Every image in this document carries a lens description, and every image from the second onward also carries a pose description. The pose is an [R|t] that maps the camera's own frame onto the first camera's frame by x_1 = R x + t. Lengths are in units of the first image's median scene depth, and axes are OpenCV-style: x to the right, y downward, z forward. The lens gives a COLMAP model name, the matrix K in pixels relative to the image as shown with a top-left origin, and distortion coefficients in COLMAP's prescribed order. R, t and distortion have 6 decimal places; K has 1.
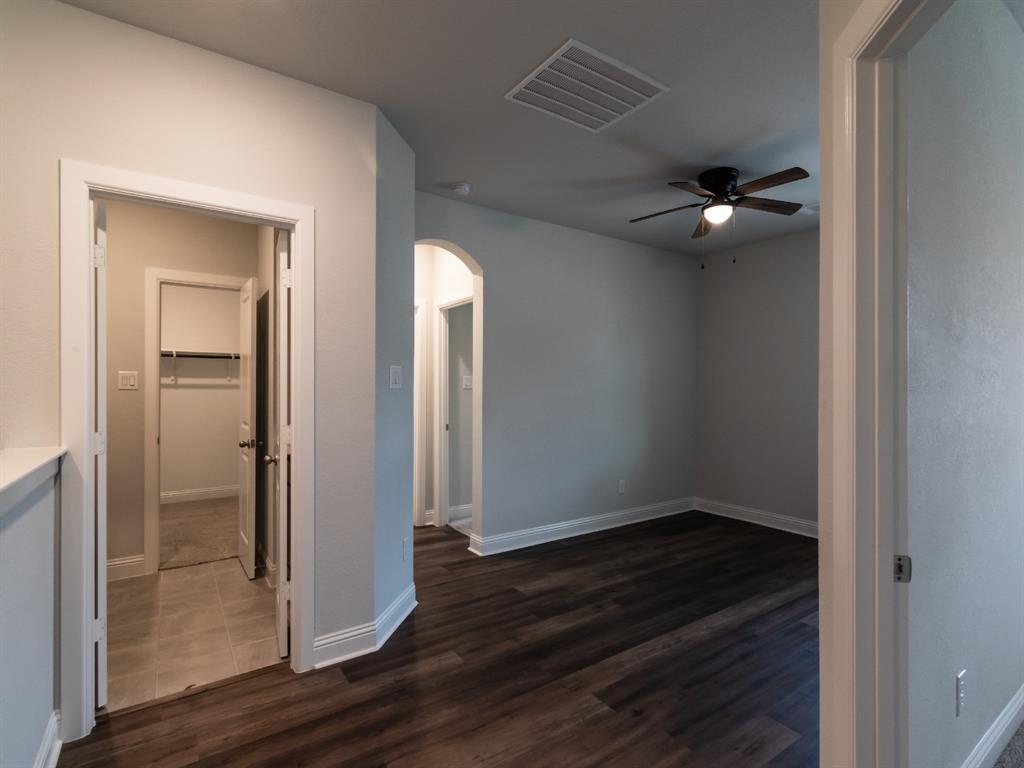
lens RADIAL K [[505.1, 0, 509.4], [0, 505.1, 389.4], [0, 0, 1]] dist [0.002664, -0.000480]
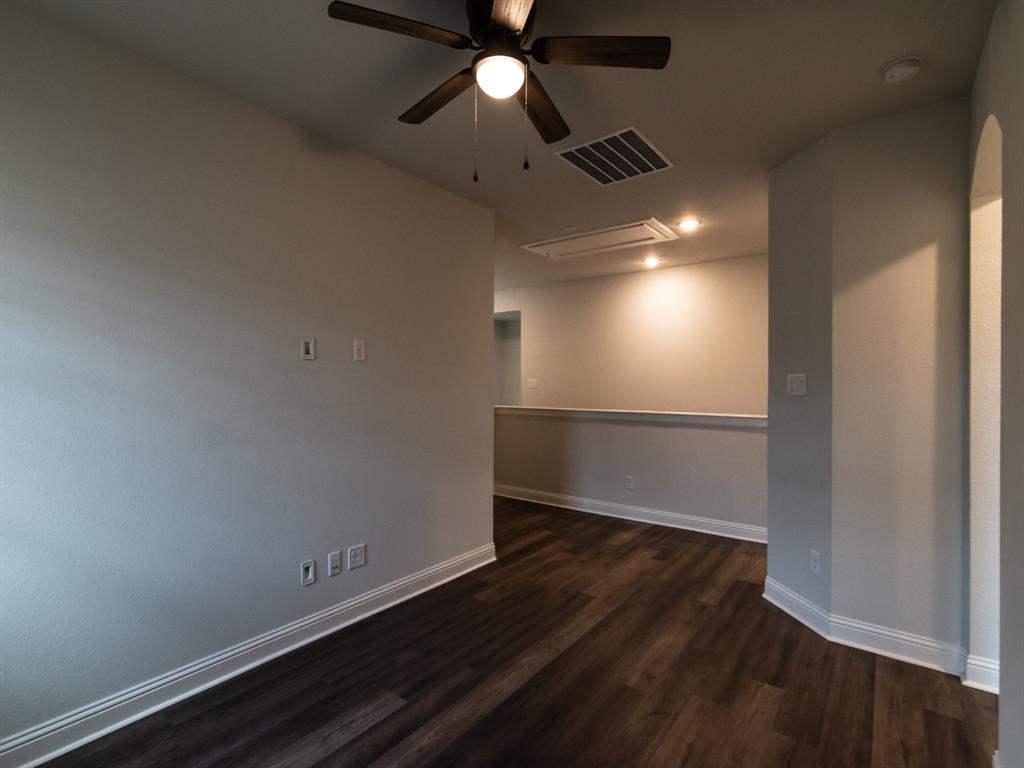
lens RADIAL K [[505.1, 0, 511.8], [0, 505.1, 384.3], [0, 0, 1]] dist [0.002664, -0.000480]
pose [[-0.949749, -0.002391, -0.313002, 0.700638], [-0.003554, 0.999989, 0.003144, -0.026933], [0.312991, 0.004098, -0.949747, 1.874387]]
